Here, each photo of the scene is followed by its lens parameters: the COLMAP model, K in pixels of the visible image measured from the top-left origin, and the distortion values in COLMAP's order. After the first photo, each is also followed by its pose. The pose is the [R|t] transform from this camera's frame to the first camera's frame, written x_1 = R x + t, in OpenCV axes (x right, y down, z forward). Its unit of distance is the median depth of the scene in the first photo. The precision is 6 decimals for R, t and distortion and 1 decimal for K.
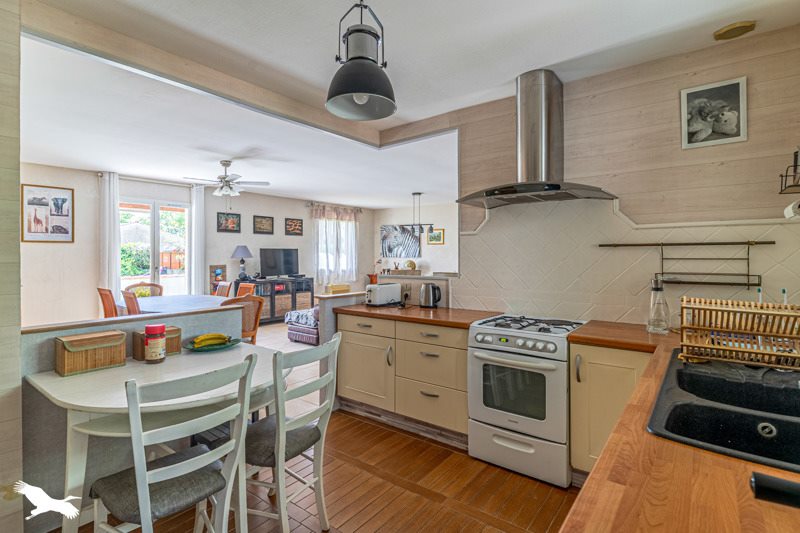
lens RADIAL K [[393.3, 0, 400.0], [0, 393.3, 266.5], [0, 0, 1]] dist [0.003064, 0.000854]
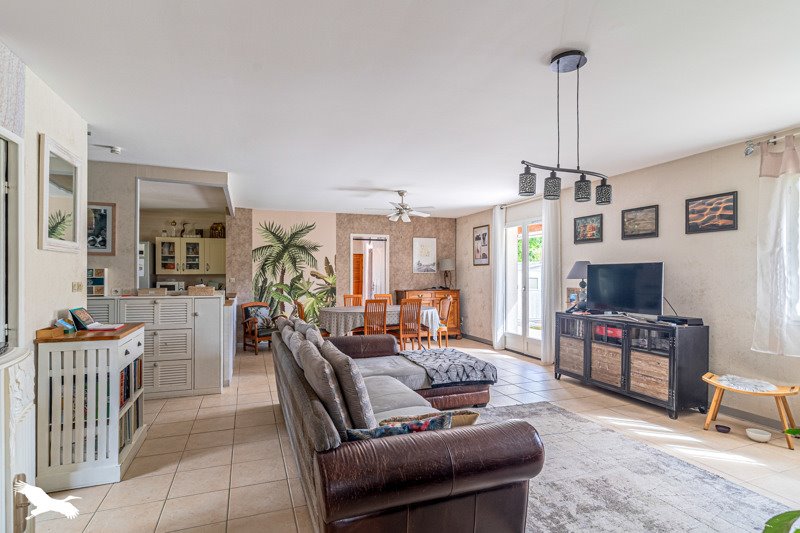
lens RADIAL K [[402.3, 0, 400.0], [0, 402.3, 274.2], [0, 0, 1]] dist [0.002009, 0.000333]
pose [[-0.527467, 0.001976, -0.849573, 0.356547], [-0.026325, 0.999479, 0.018668, -0.033894], [0.849168, 0.032212, -0.527140, 1.075281]]
